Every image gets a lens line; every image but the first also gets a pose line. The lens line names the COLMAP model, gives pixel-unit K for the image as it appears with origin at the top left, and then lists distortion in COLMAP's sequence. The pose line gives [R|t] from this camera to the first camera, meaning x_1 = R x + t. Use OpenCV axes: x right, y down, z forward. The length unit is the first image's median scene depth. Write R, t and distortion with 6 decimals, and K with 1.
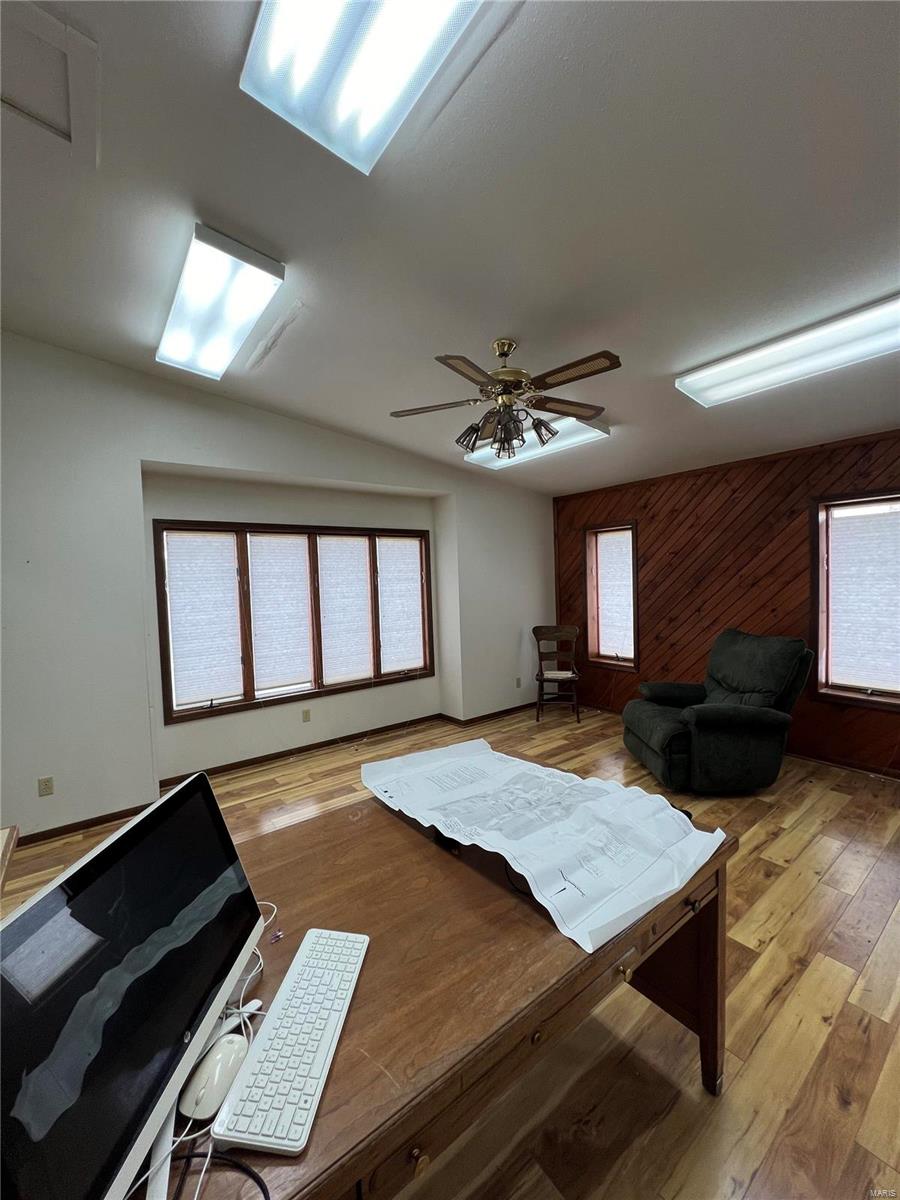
lens RADIAL K [[475.1, 0, 450.0], [0, 475.1, 600.0], [0, 0, 1]] dist [0.013641, -0.002613]
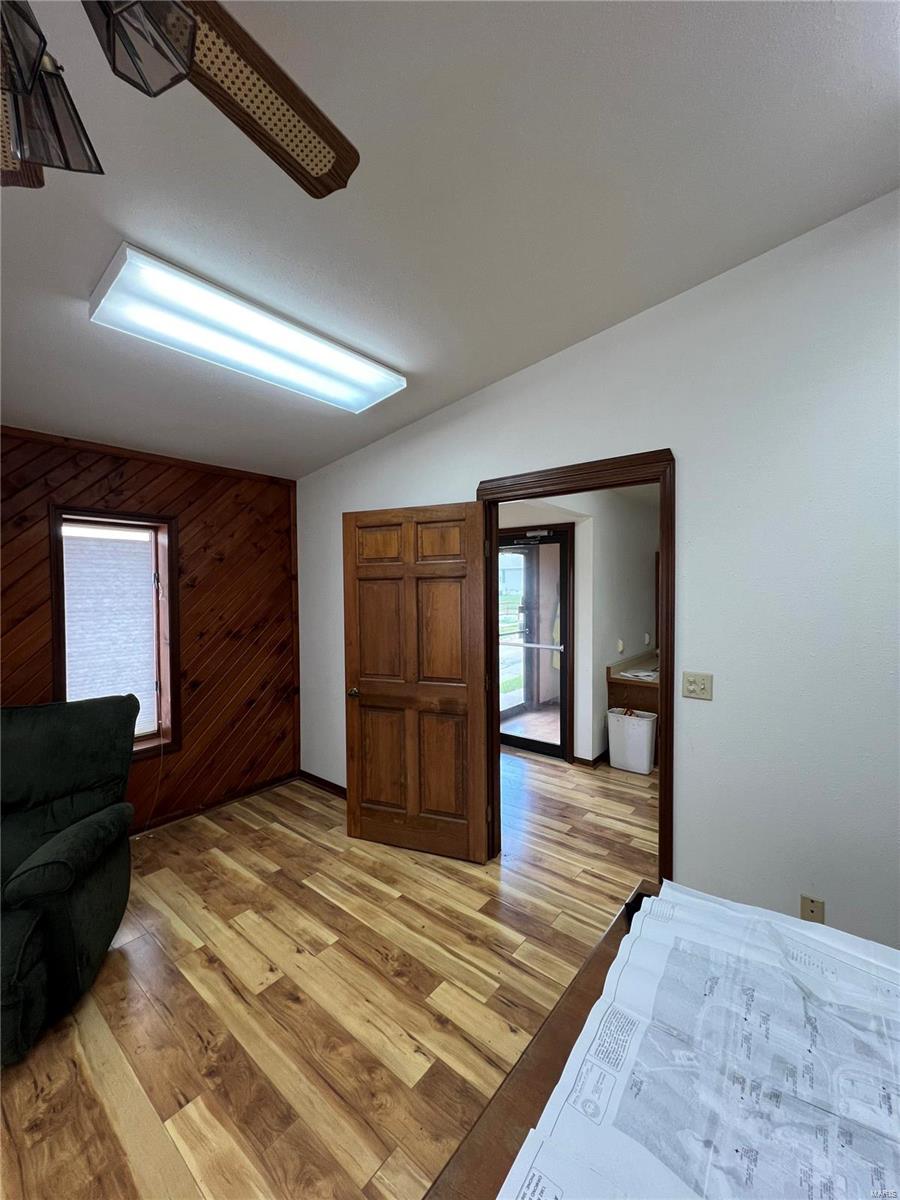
lens RADIAL K [[478.9, 0, 450.0], [0, 478.9, 600.0], [0, 0, 1]] dist [-0.003429, -0.000649]
pose [[-0.227371, 0.008204, 0.973774, -0.094504], [0.058168, 0.998293, 0.005171, -0.035983], [-0.972070, 0.057818, -0.227460, 0.587308]]
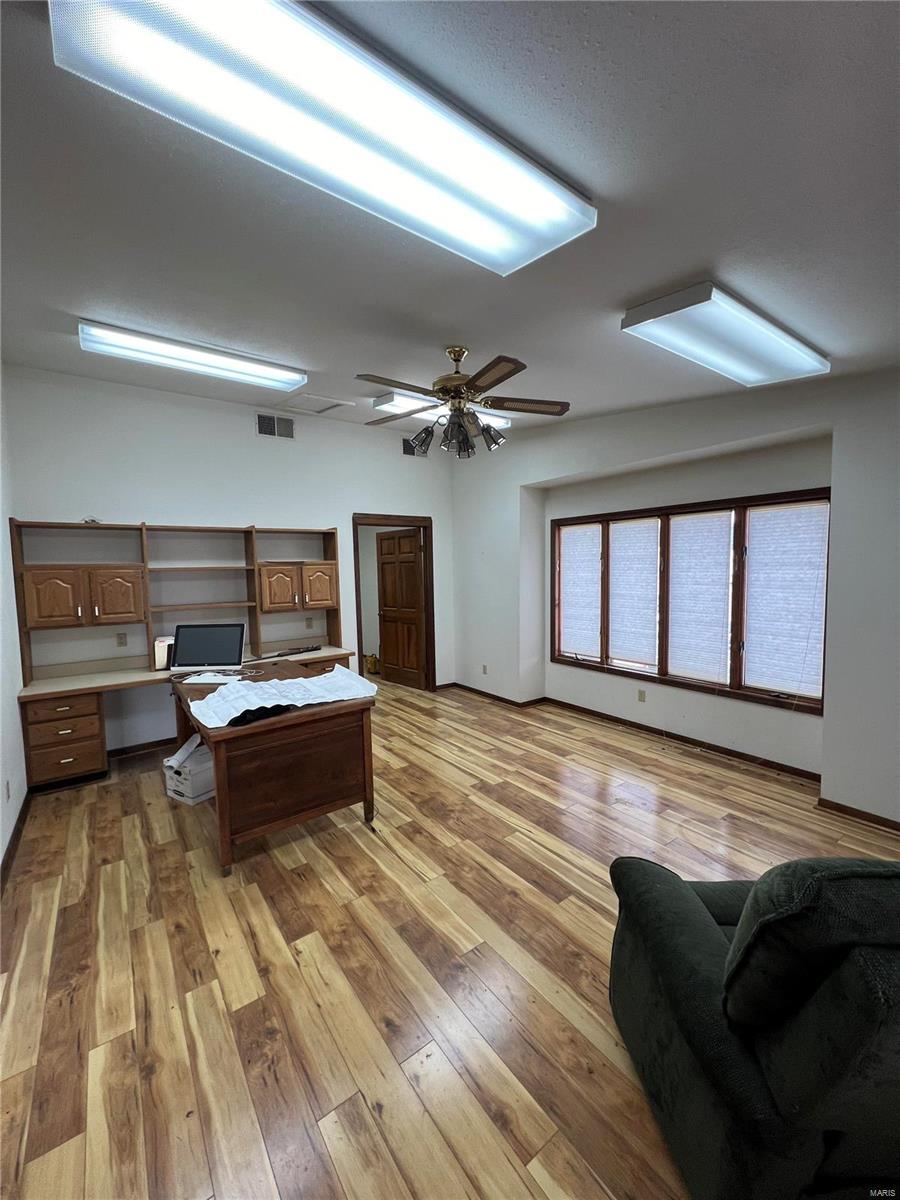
lens RADIAL K [[475.1, 0, 450.0], [0, 475.1, 600.0], [0, 0, 1]] dist [0.013641, -0.002613]
pose [[-0.022329, 0.101968, -0.994537, 0.841569], [-0.022707, 0.994477, 0.102472, -0.069807], [0.999493, 0.024871, -0.019890, 0.710530]]
